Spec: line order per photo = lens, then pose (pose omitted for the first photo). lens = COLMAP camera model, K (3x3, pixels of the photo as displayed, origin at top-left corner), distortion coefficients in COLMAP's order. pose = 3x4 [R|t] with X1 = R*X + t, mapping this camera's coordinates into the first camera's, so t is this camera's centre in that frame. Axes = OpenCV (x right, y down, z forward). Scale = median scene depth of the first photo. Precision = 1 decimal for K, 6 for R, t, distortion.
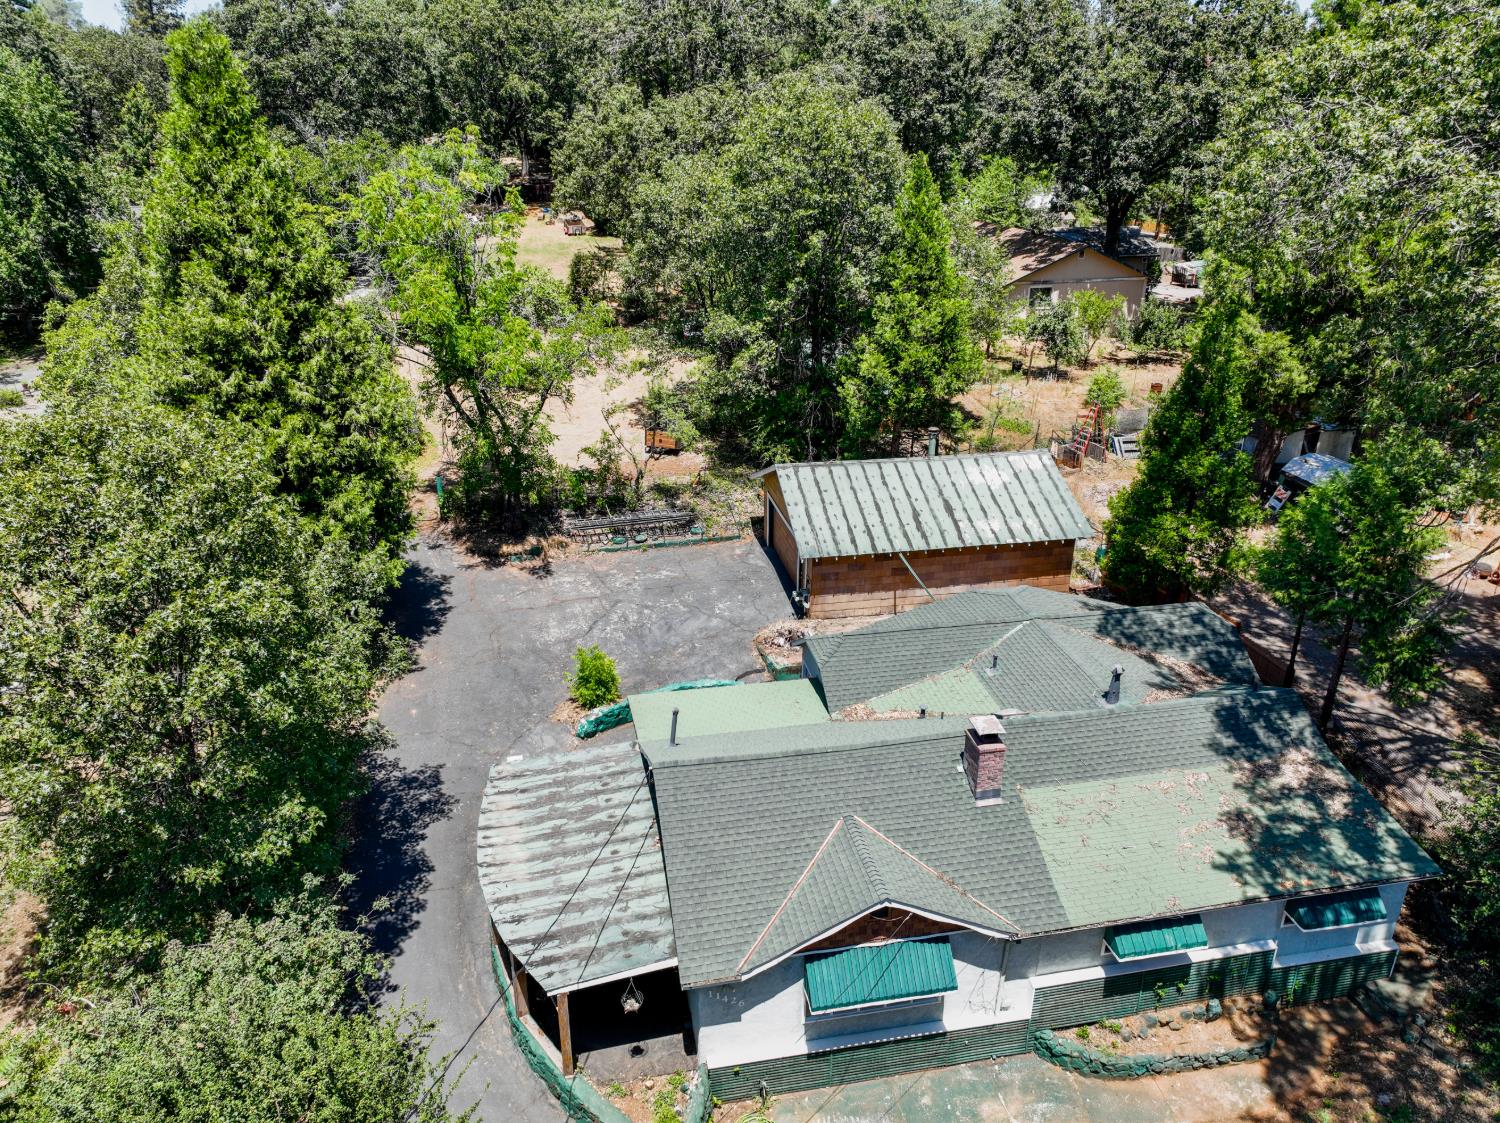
lens RADIAL K [[1053.3, 0, 752.5], [0, 1053.3, 560.0], [0, 0, 1]] dist [0.002533, 0.001133]
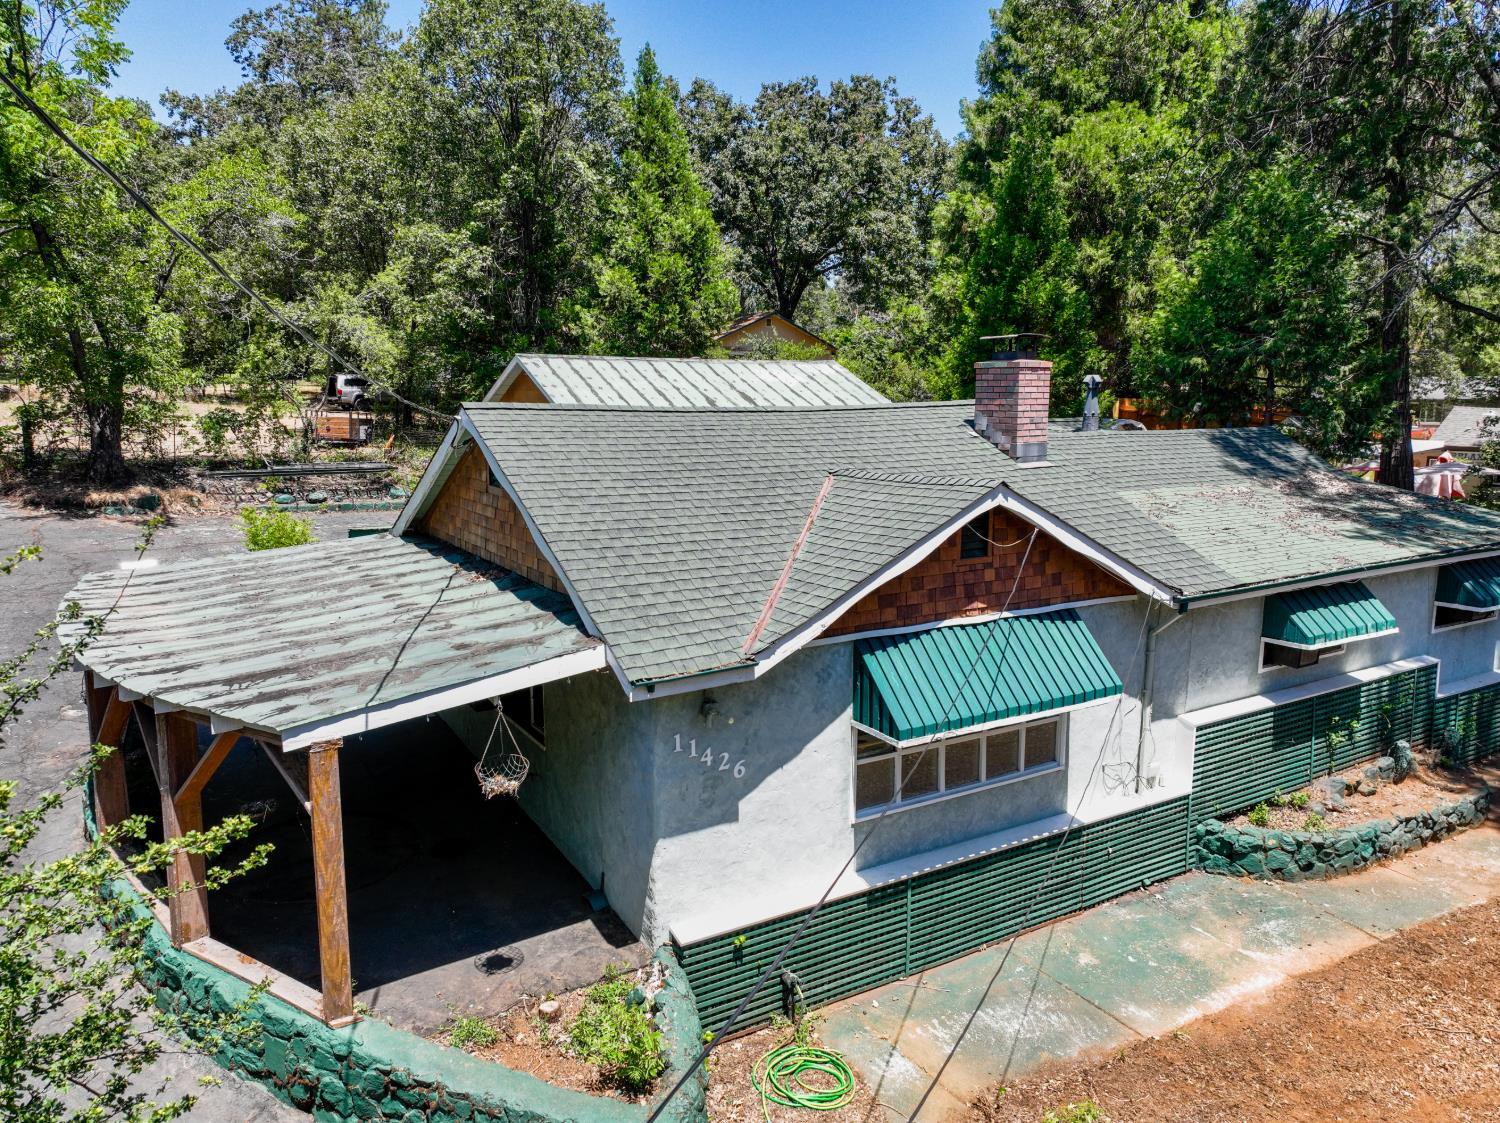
lens RADIAL K [[1053.3, 0, 749.3], [0, 1053.3, 564.0], [0, 0, 1]] dist [0.002533, 0.001133]
pose [[0.938227, -0.058702, 0.341005, -0.145882], [0.140459, 0.965269, -0.220289, 0.407656], [-0.316230, 0.254579, 0.913886, 0.525539]]
